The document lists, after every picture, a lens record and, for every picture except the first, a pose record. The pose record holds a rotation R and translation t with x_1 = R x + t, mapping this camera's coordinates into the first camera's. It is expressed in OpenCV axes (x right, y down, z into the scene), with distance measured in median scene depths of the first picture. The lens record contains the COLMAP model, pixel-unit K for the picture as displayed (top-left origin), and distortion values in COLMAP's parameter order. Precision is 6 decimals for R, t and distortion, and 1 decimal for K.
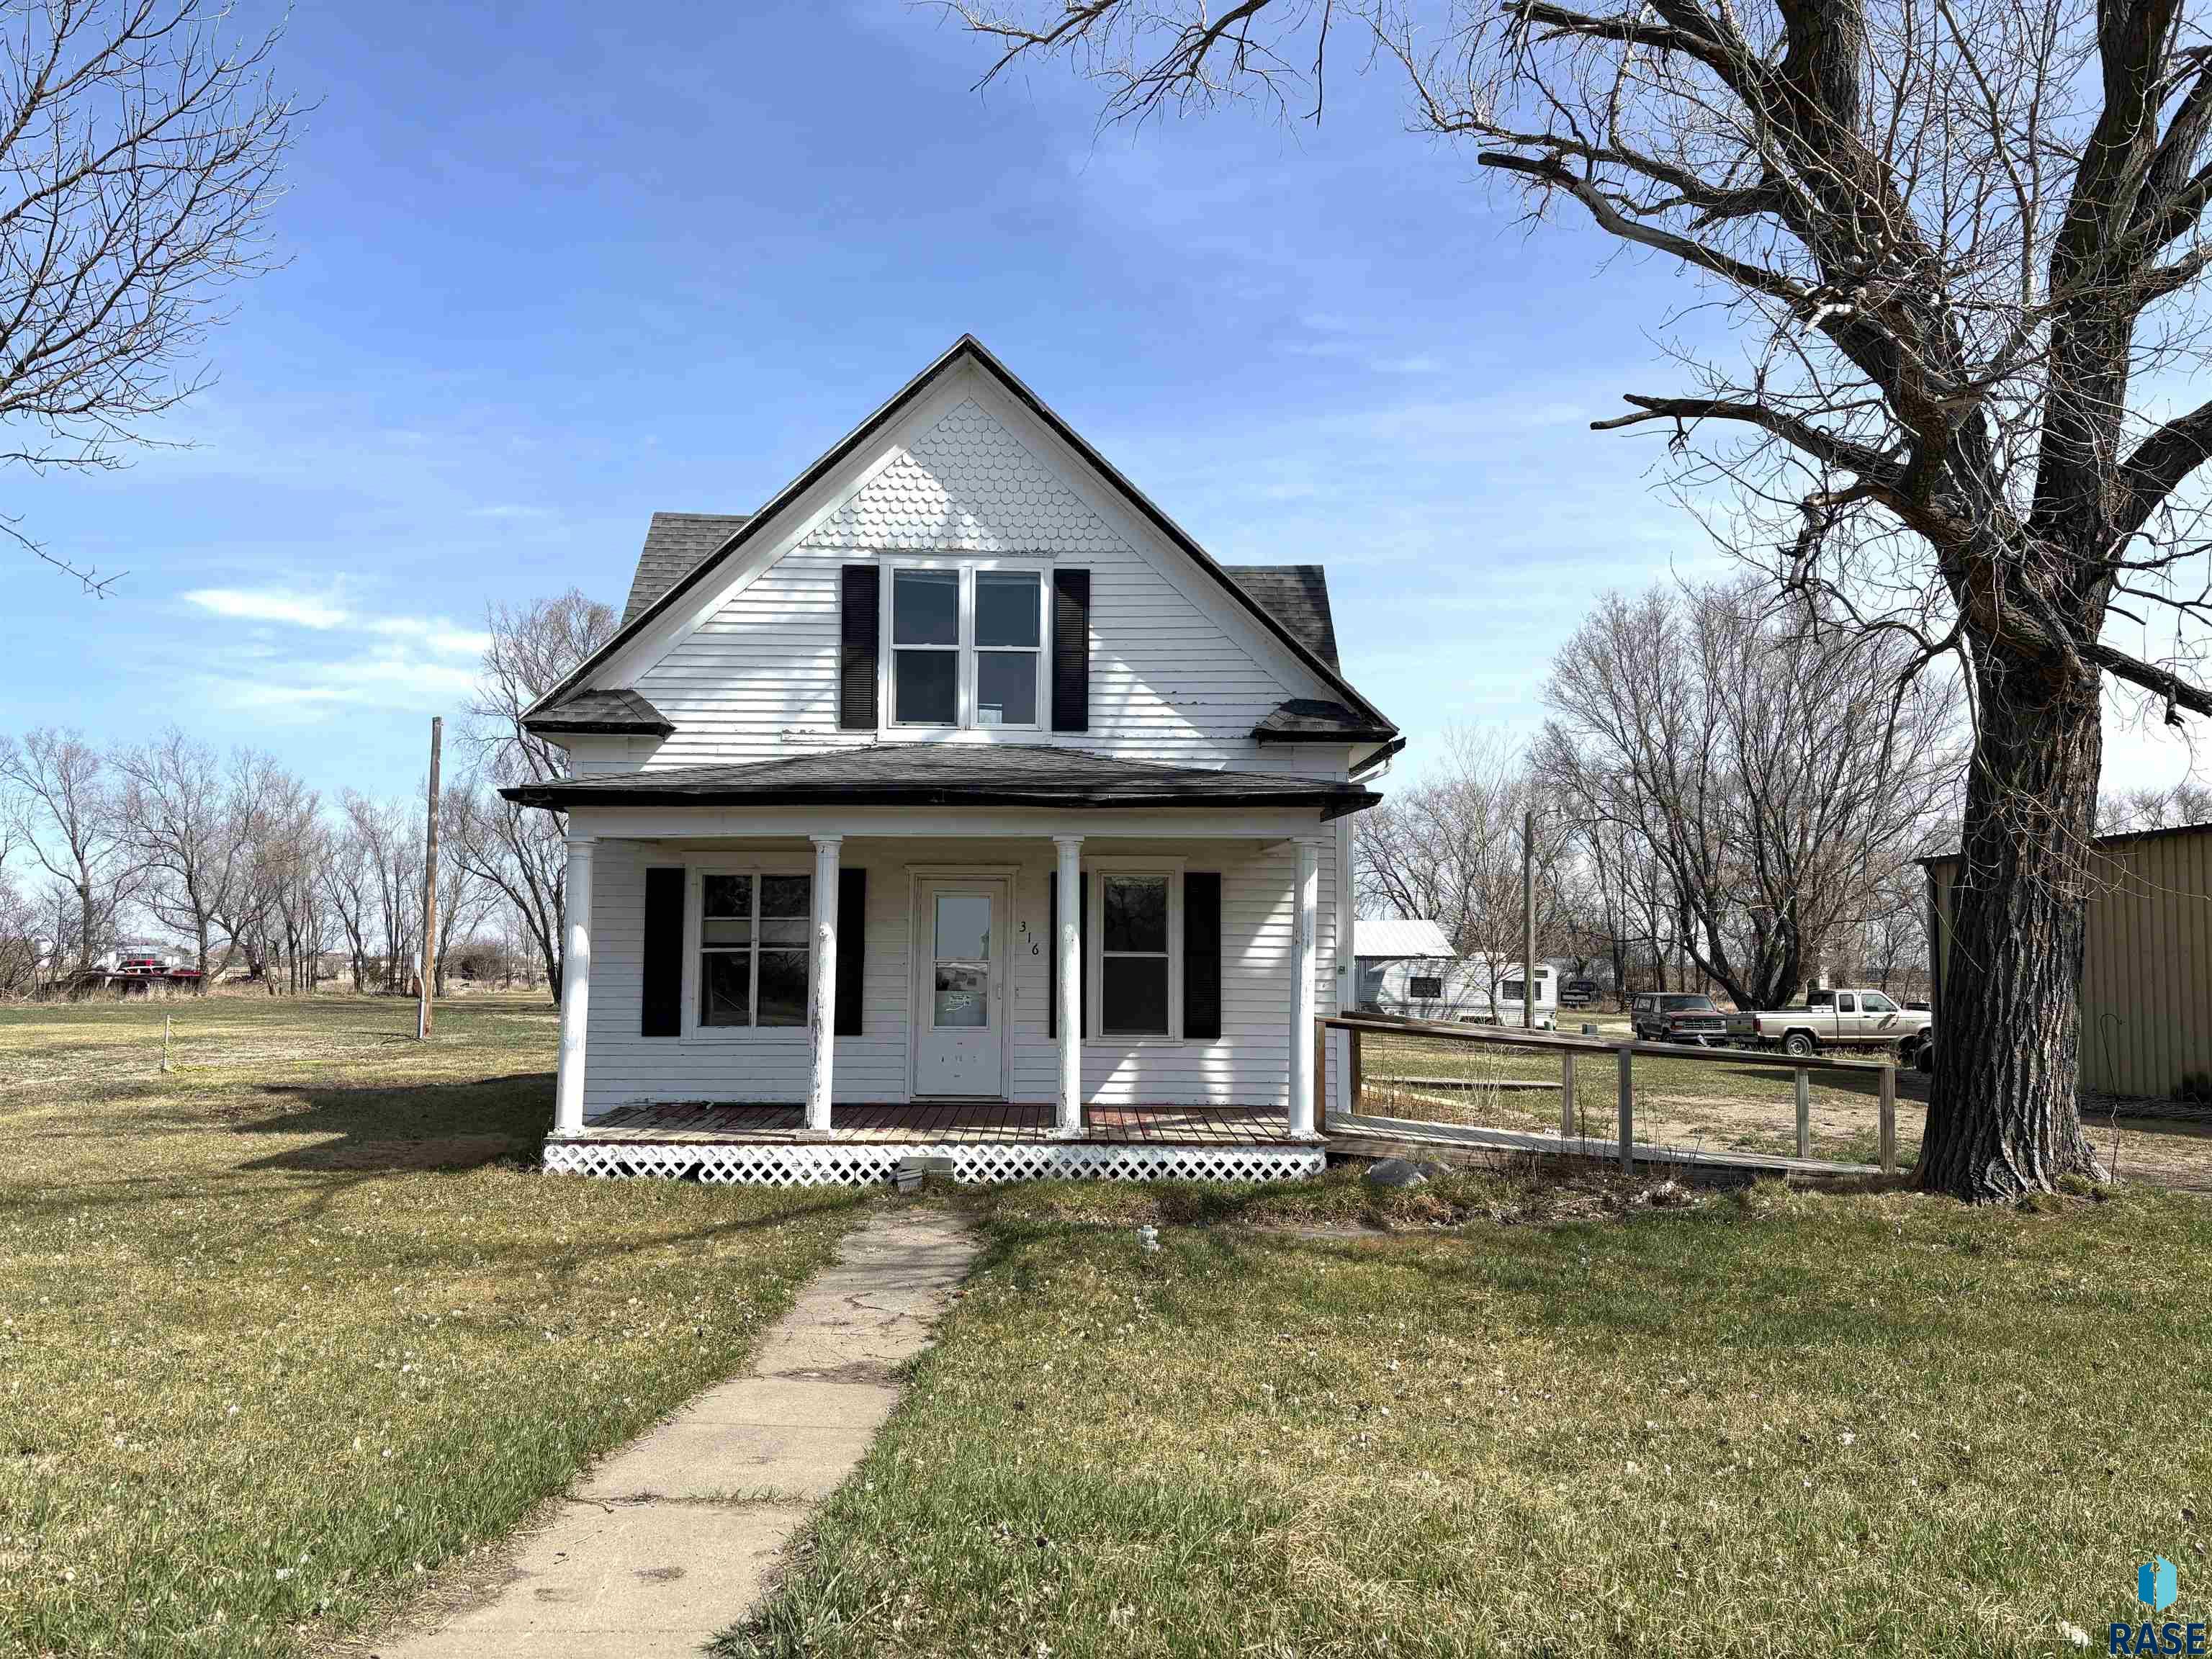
lens RADIAL K [[1674.3, 0, 1097.2], [0, 1674.3, 828.0], [0, 0, 1]] dist [0.142476, -0.202642]
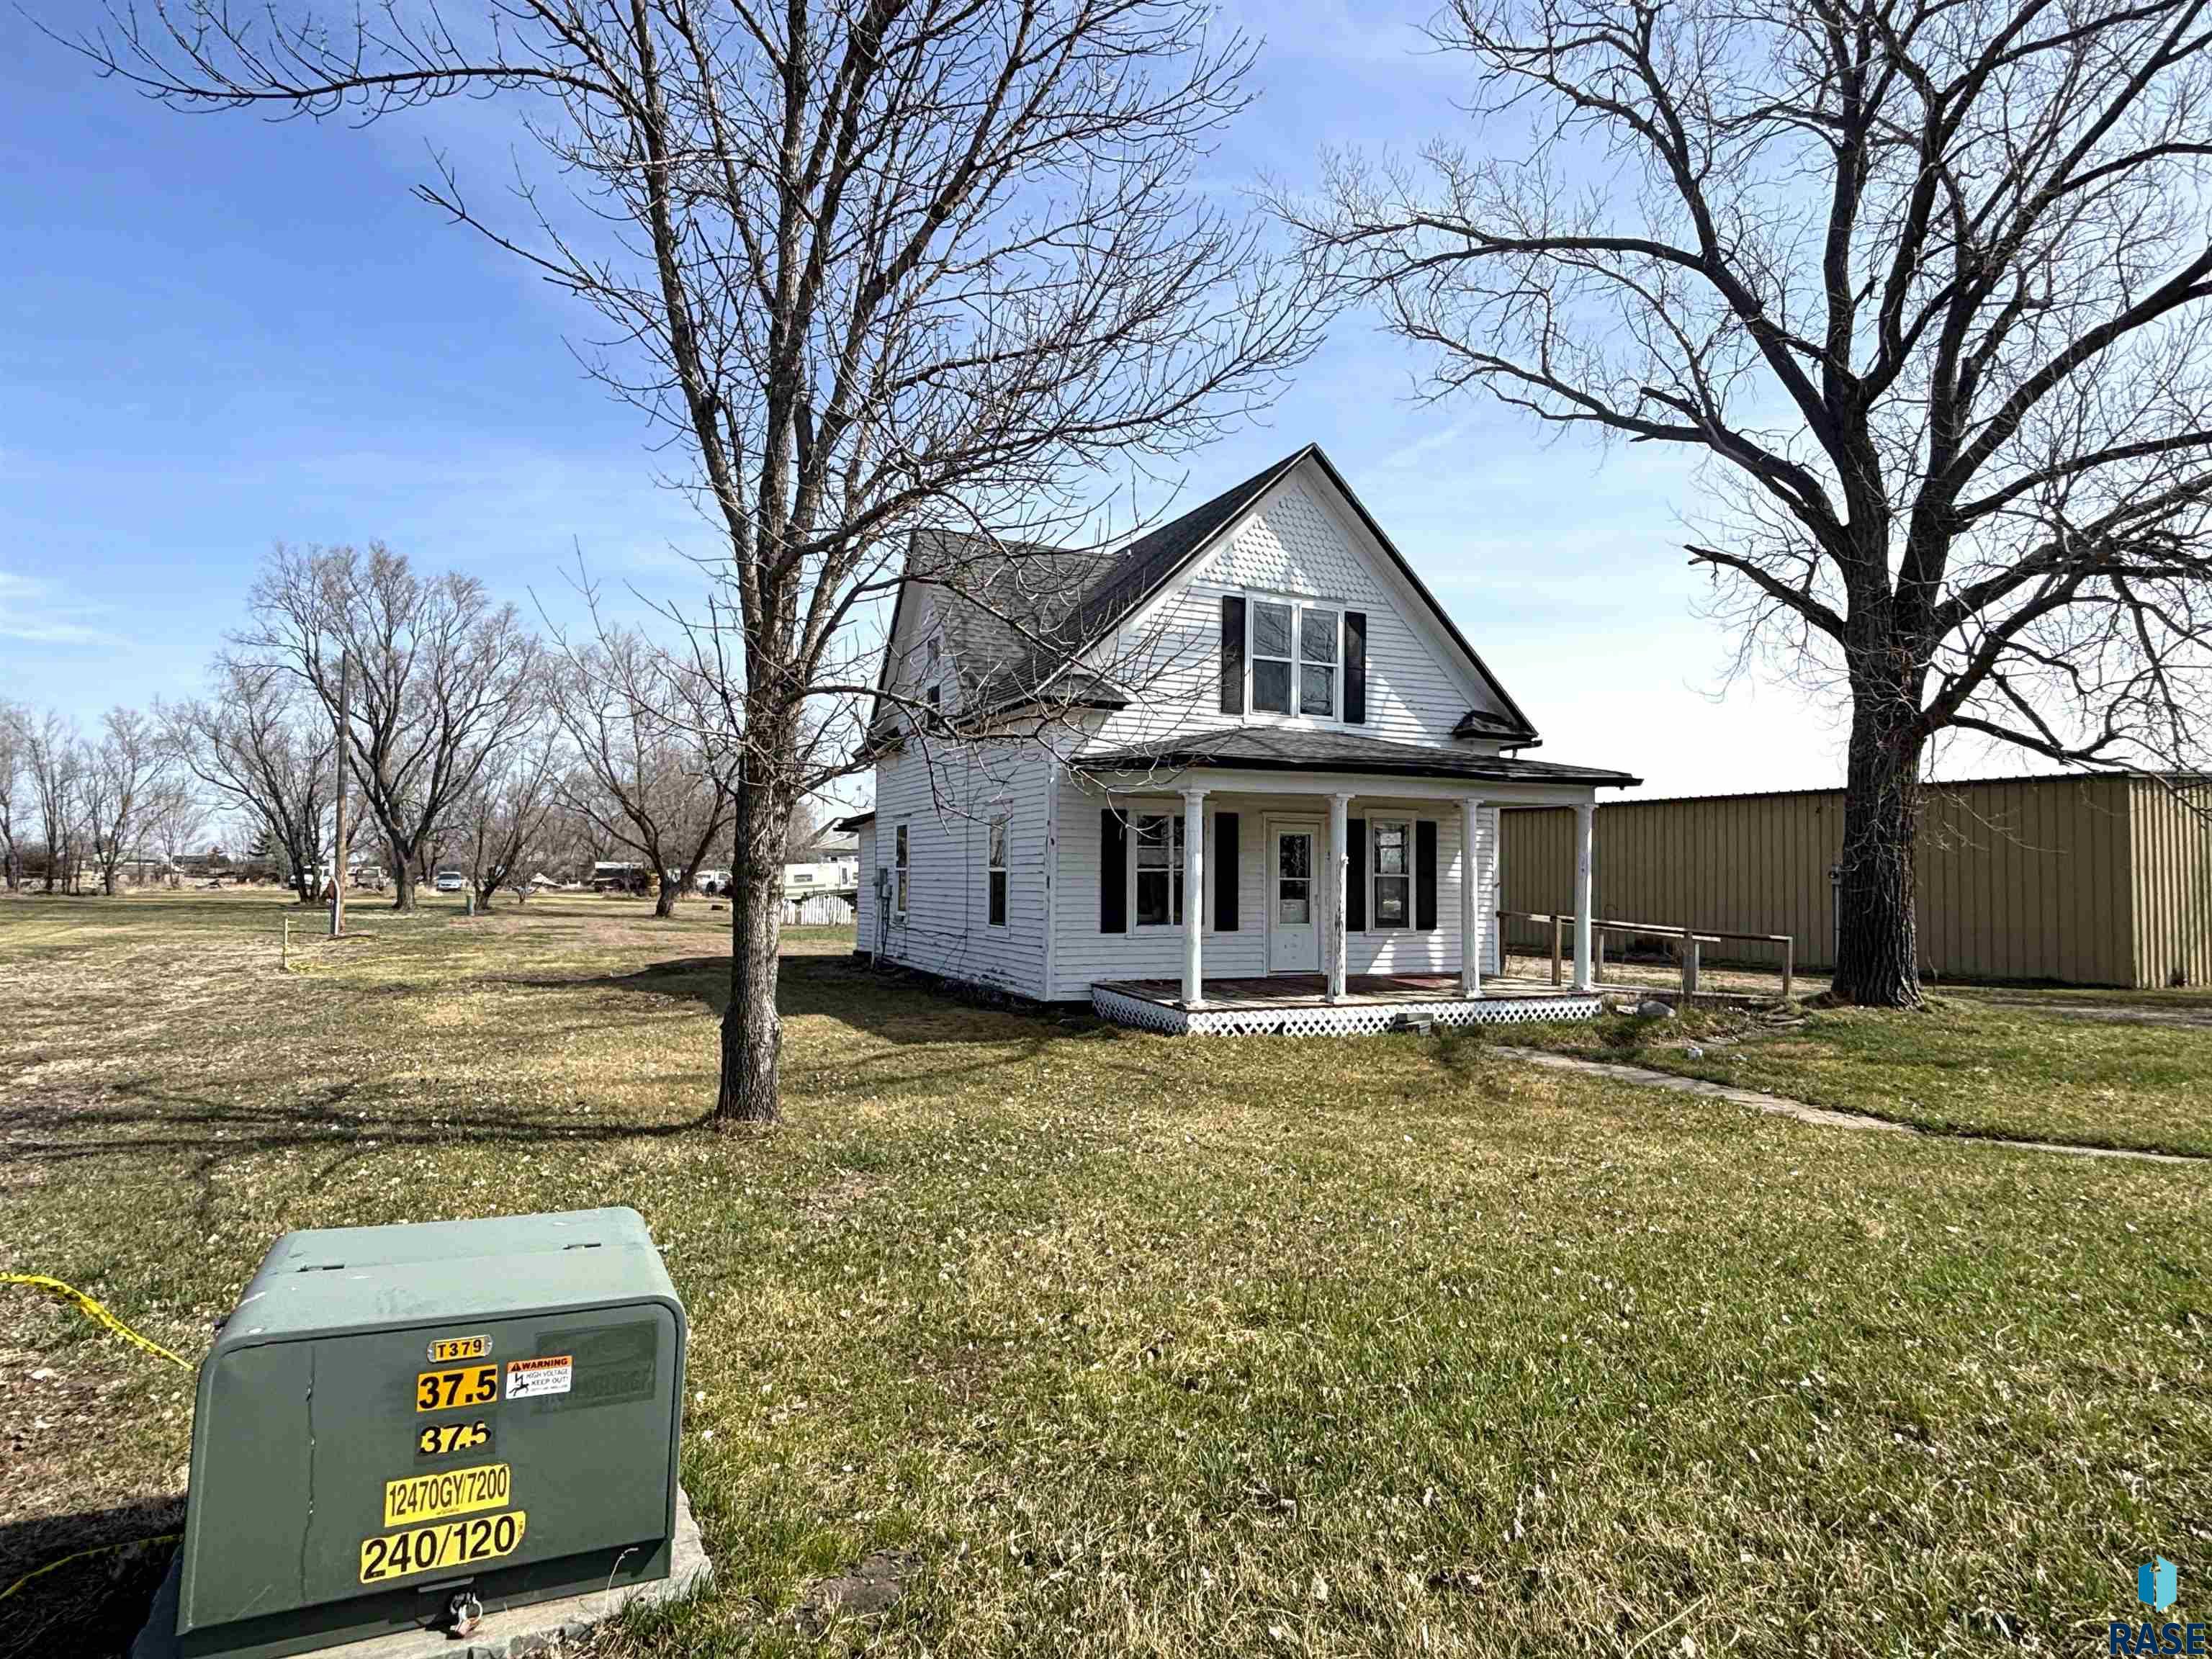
lens RADIAL K [[1200.9, 0, 1108.8], [0, 1200.9, 823.0], [0, 0, 1]] dist [0.052809, -0.092311]
pose [[0.911045, 0.021643, 0.411738, -0.777458], [-0.039867, 0.998566, 0.035722, 0.000538], [-0.410374, -0.048959, 0.910602, 0.147269]]
